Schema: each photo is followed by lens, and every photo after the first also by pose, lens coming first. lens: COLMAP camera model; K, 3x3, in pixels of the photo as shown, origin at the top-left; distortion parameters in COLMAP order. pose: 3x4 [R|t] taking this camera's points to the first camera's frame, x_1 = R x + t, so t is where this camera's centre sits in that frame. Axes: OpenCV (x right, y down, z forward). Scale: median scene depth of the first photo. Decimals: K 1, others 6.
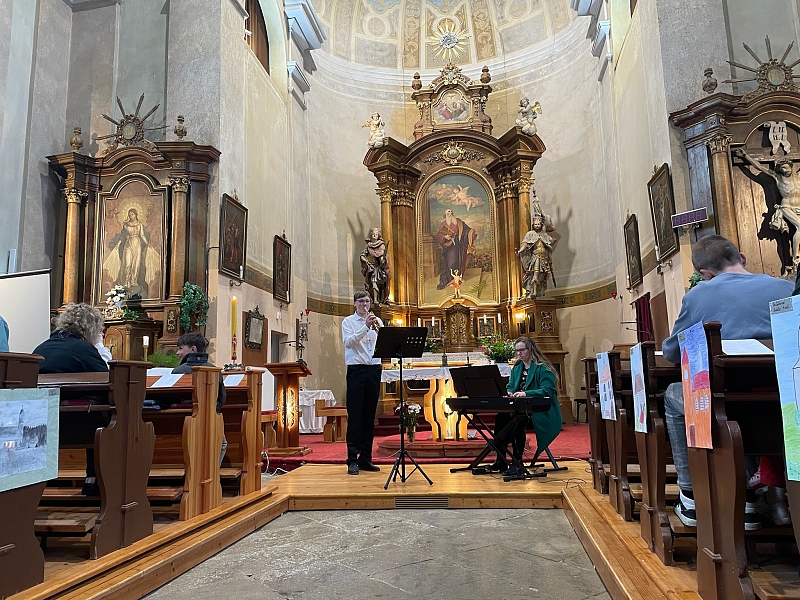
lens RADIAL K [[600.9, 0, 401.1], [0, 600.9, 297.7], [0, 0, 1]] dist [0.100445, -0.131587]
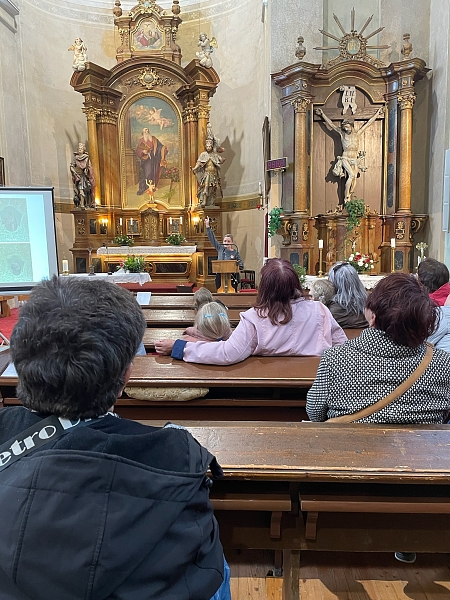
lens RADIAL K [[450.7, 0, 220.2], [0, 450.7, 299.5], [0, 0, 1]] dist [0.100445, -0.131587]
pose [[0.995123, 0.000169, 0.098644, 0.145385], [-0.026174, 0.964605, 0.262396, -0.059405], [-0.095108, -0.263698, 0.959905, -0.009280]]
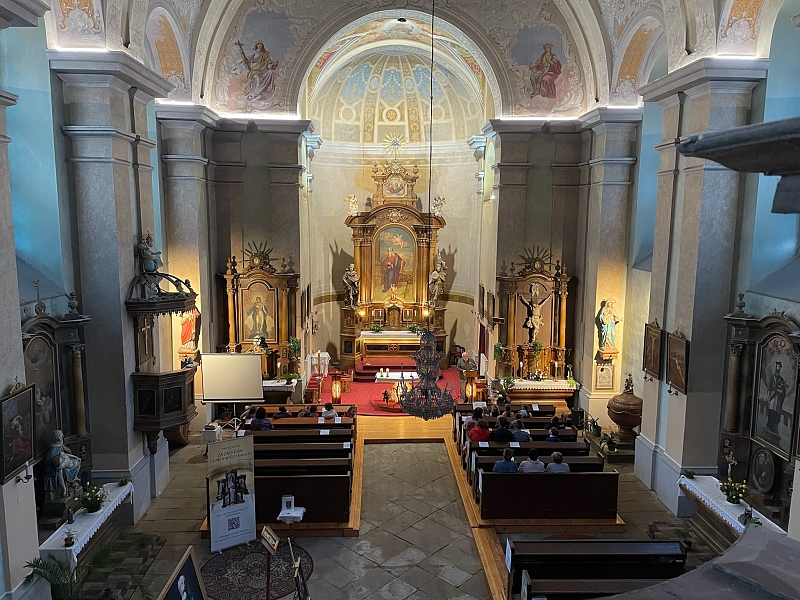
lens RADIAL K [[600.9, 0, 401.1], [0, 600.9, 297.7], [0, 0, 1]] dist [0.100445, -0.131587]
pose [[0.979959, 0.012546, 0.198805, -0.249867], [-0.067509, 0.959872, 0.272192, -0.509243], [-0.187412, -0.280158, 0.941482, -0.737941]]
